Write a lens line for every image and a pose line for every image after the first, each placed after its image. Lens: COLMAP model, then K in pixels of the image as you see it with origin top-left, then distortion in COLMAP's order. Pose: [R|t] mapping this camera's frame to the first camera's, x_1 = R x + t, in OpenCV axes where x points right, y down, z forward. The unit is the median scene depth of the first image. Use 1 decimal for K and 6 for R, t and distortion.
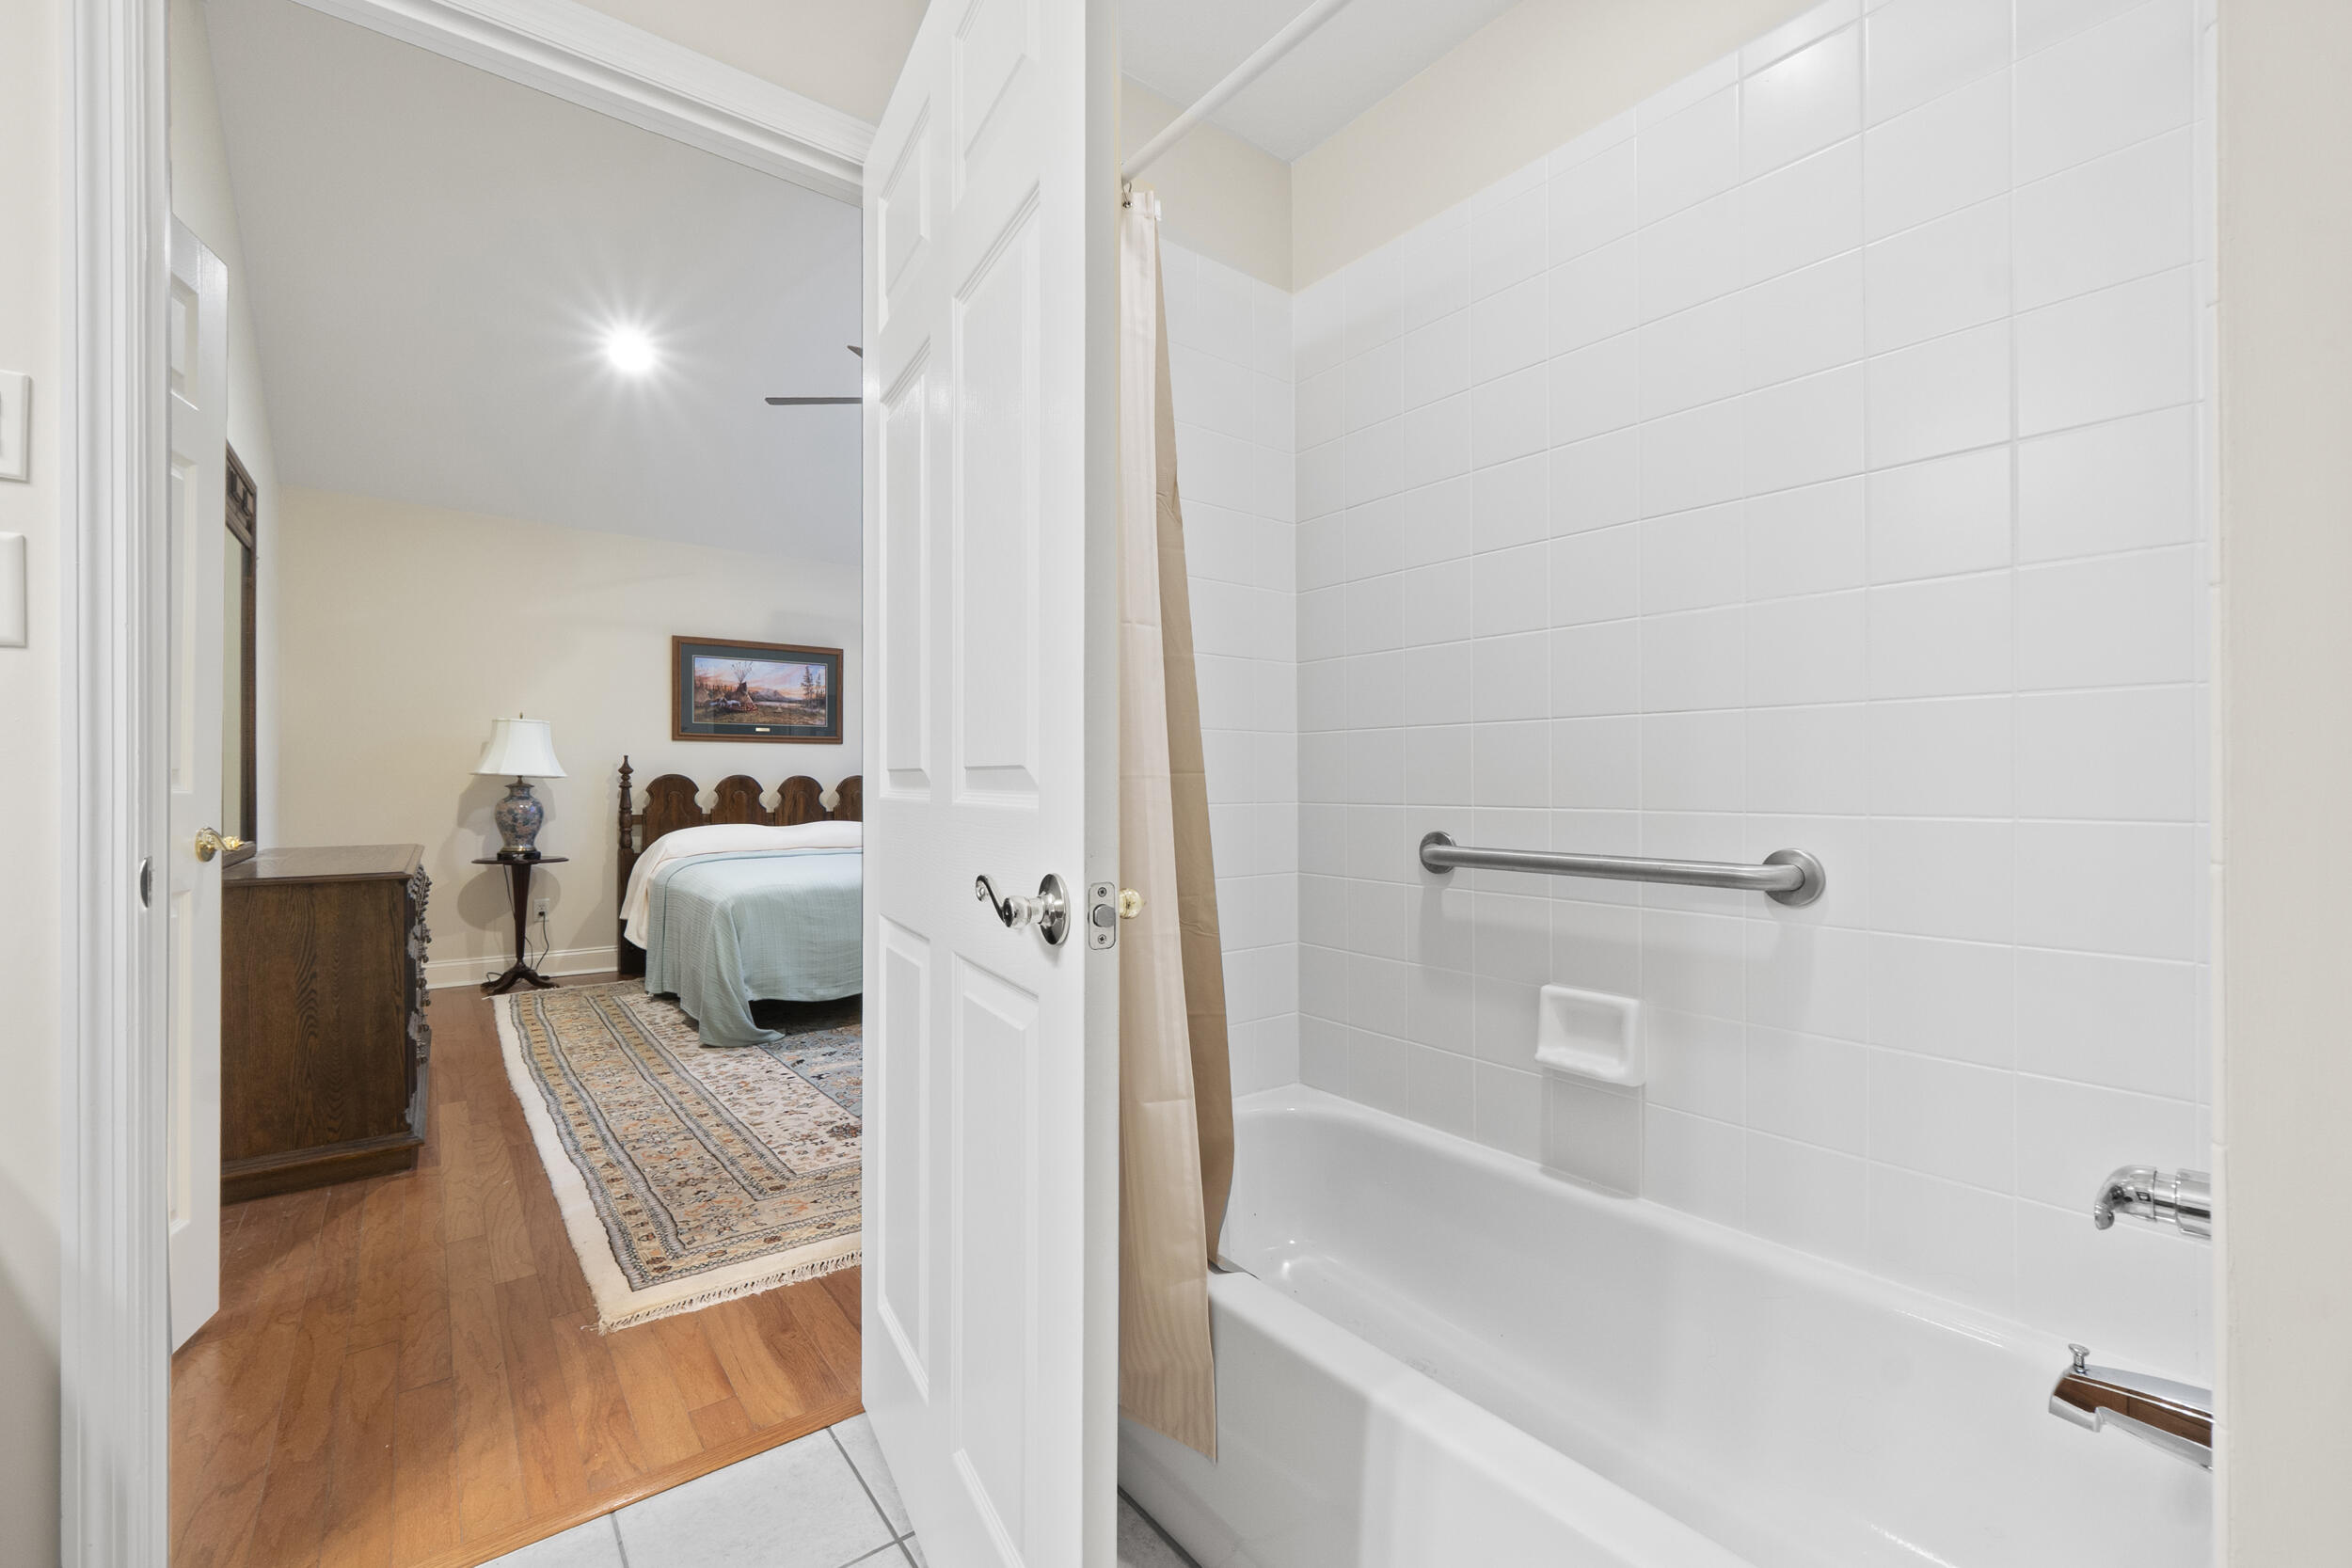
lens RADIAL K [[968.5, 0, 1167.2], [0, 968.5, 782.5], [0, 0, 1]] dist [0.000710, 0.000376]
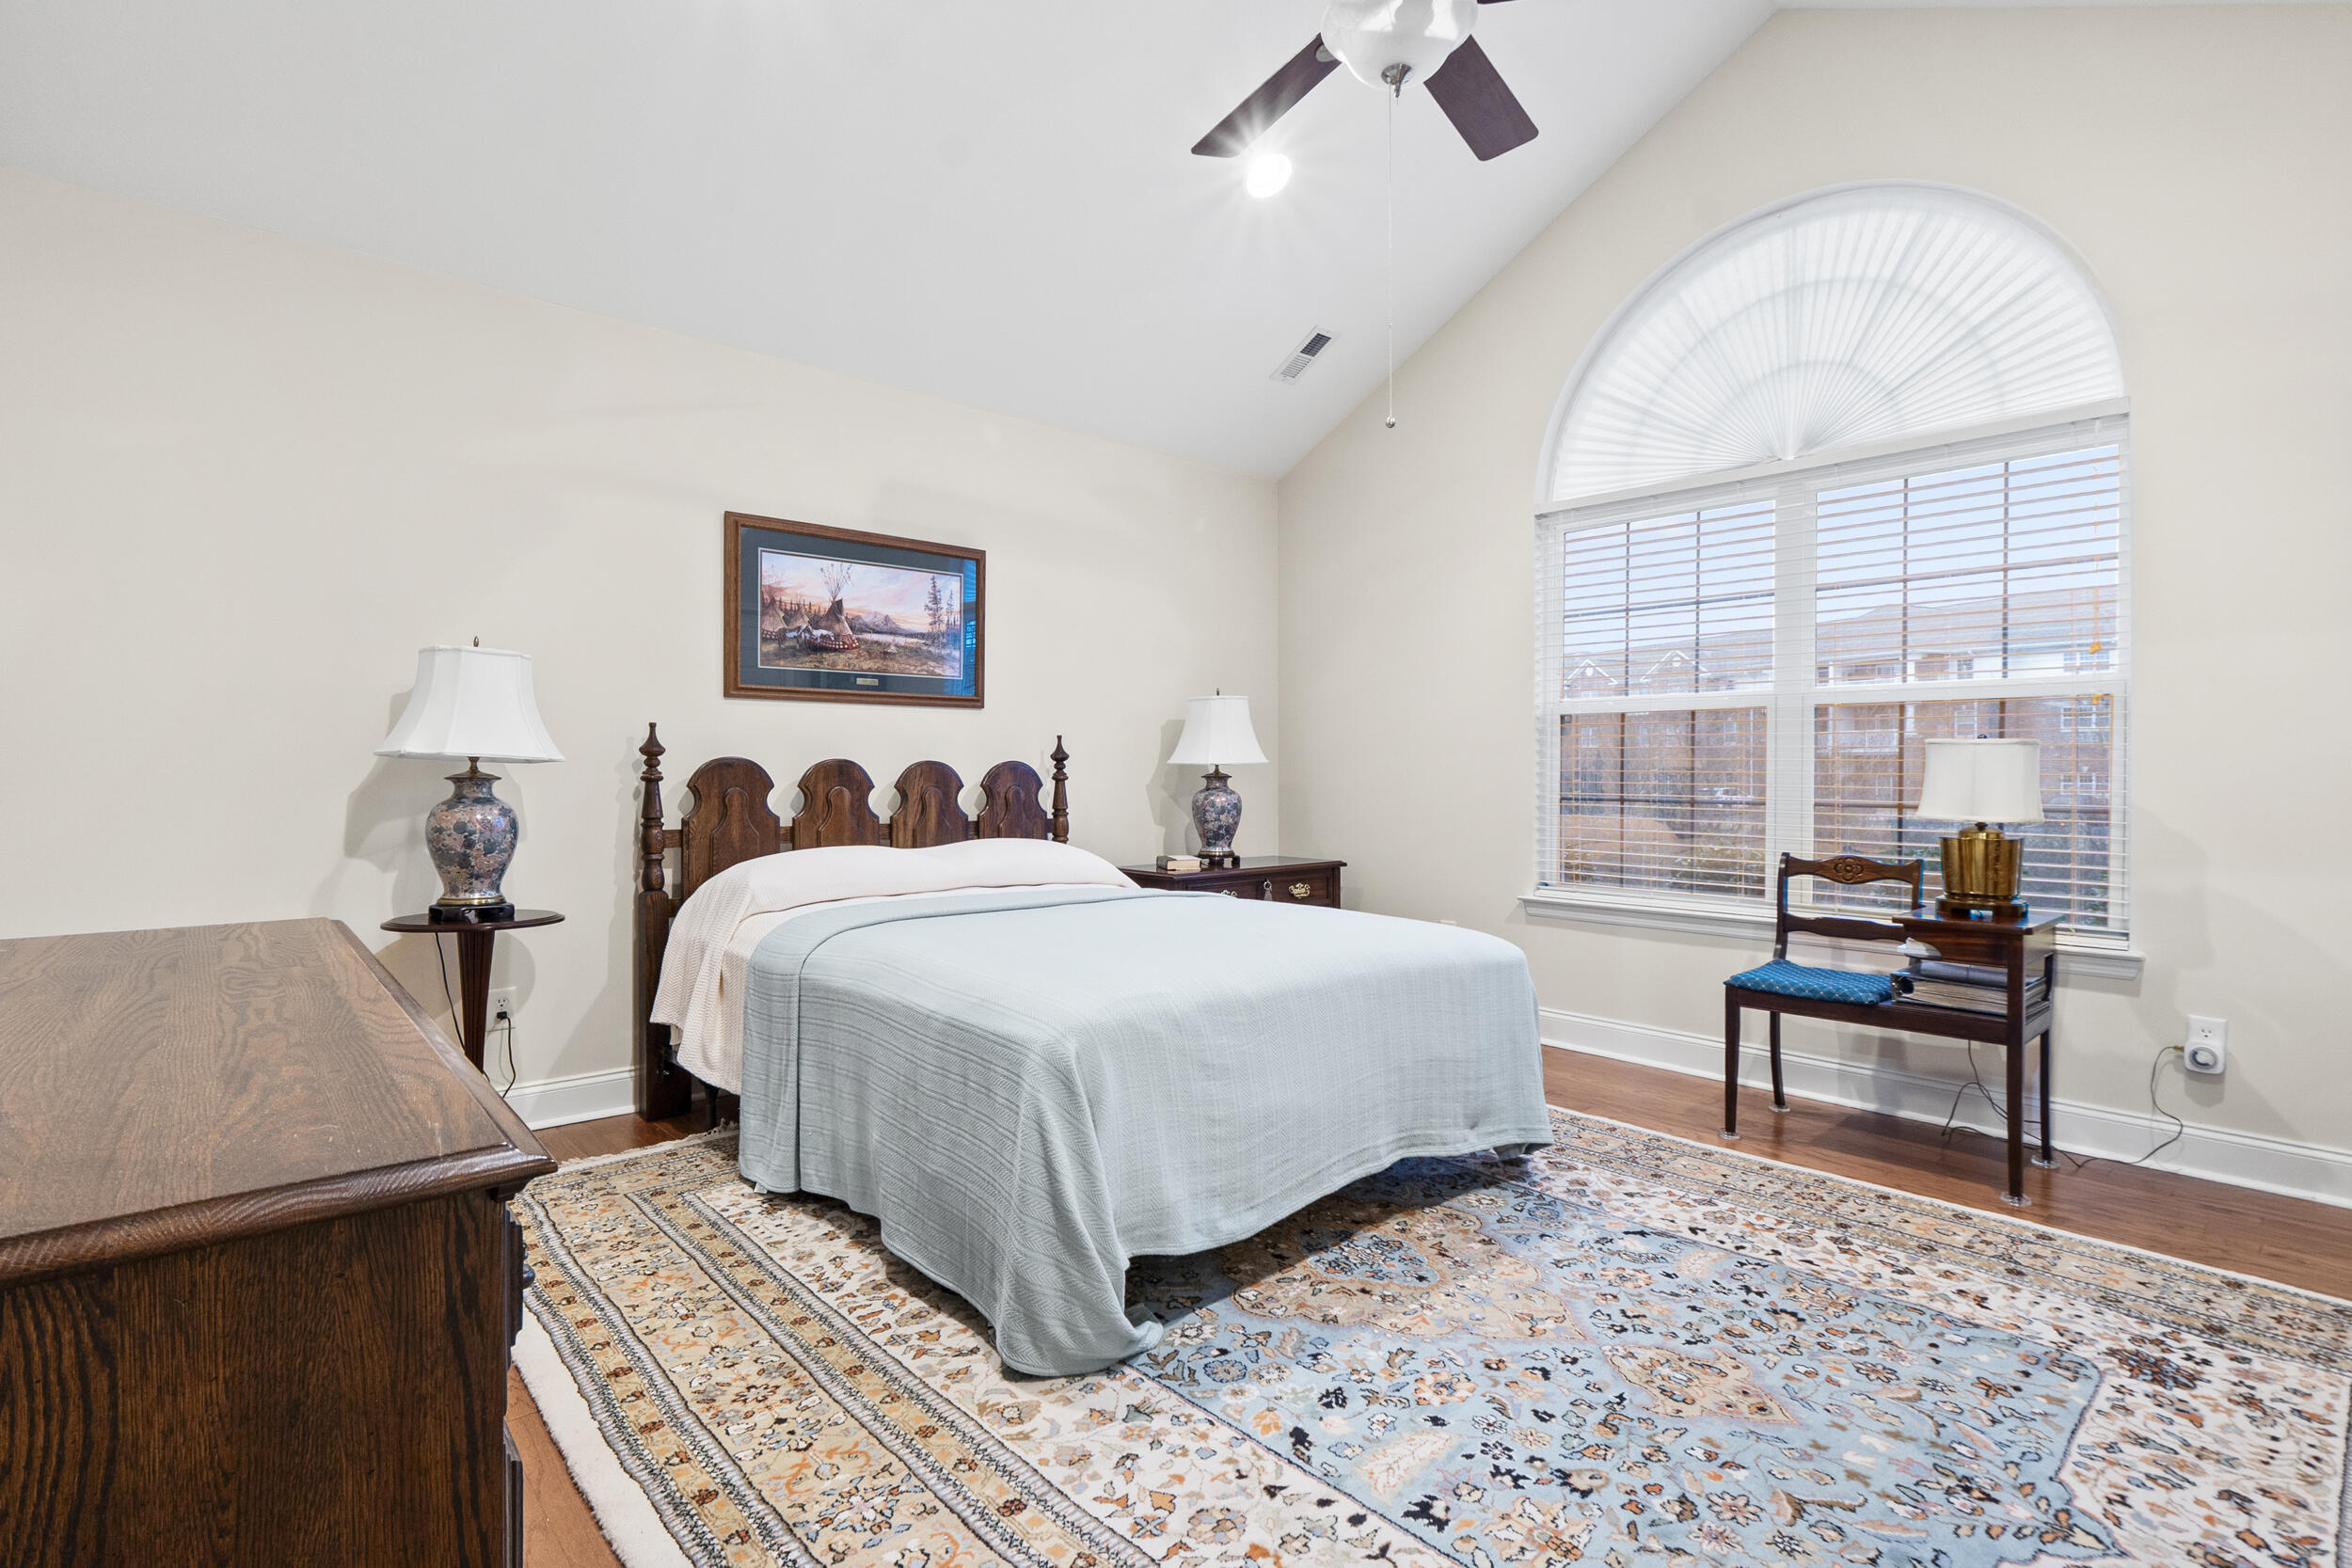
lens RADIAL K [[1117.8, 0, 1164.8], [0, 1117.8, 777.3], [0, 0, 1]] dist [0.001529, -0.000167]
pose [[0.997738, 0.001251, 0.067205, -0.310194], [-0.001456, 0.999994, 0.003006, 0.000743], [-0.067201, -0.003098, 0.997735, 0.344169]]
